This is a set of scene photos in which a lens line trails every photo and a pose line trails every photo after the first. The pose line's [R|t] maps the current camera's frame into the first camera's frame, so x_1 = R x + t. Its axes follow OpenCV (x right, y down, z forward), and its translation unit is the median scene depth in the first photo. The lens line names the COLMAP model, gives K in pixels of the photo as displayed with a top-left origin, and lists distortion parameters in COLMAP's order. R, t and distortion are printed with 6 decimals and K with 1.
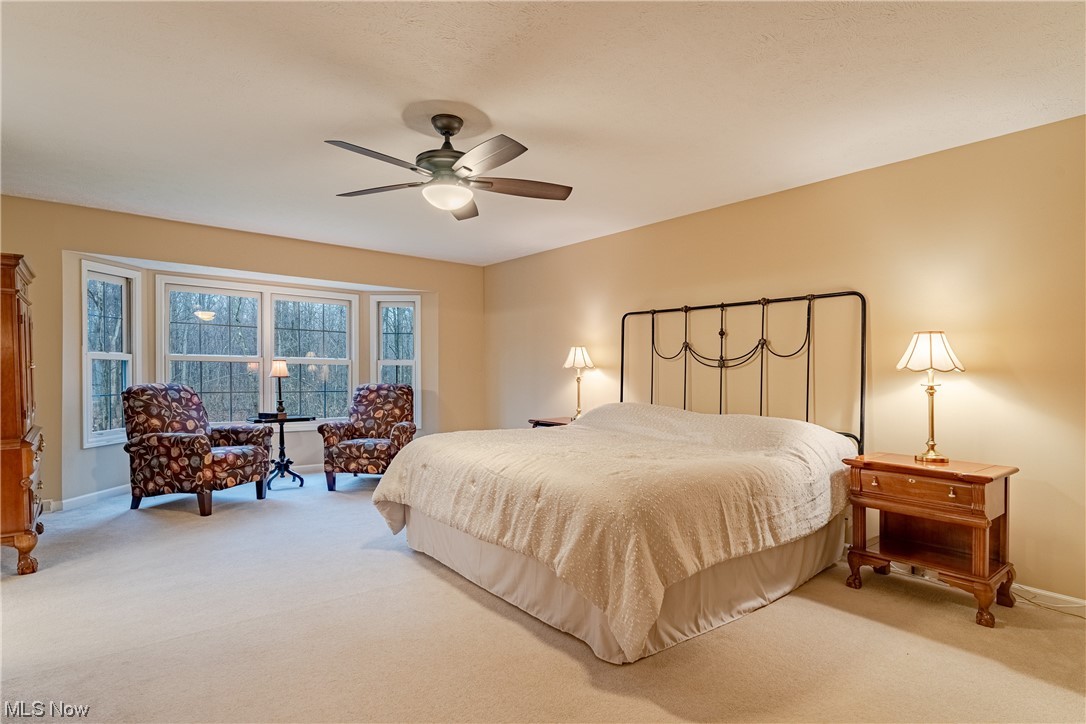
lens RADIAL K [[562.4, 0, 546.1], [0, 562.4, 386.1], [0, 0, 1]] dist [-0.000558, -0.000006]
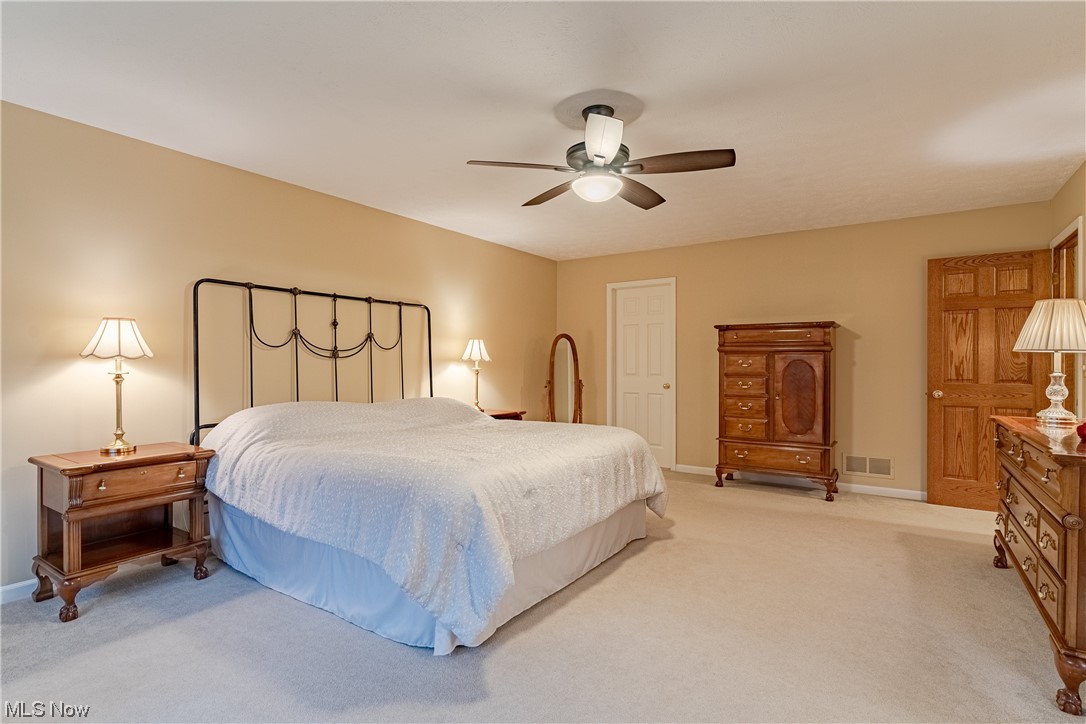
lens RADIAL K [[549.1, 0, 543.0], [0, 549.1, 362.0], [0, 0, 1]] dist [0.001056, 0.000129]
pose [[-0.300300, -0.010158, 0.953791, -0.723712], [0.021757, 0.999610, 0.017496, -0.035306], [-0.953596, 0.026006, -0.299962, 0.941926]]
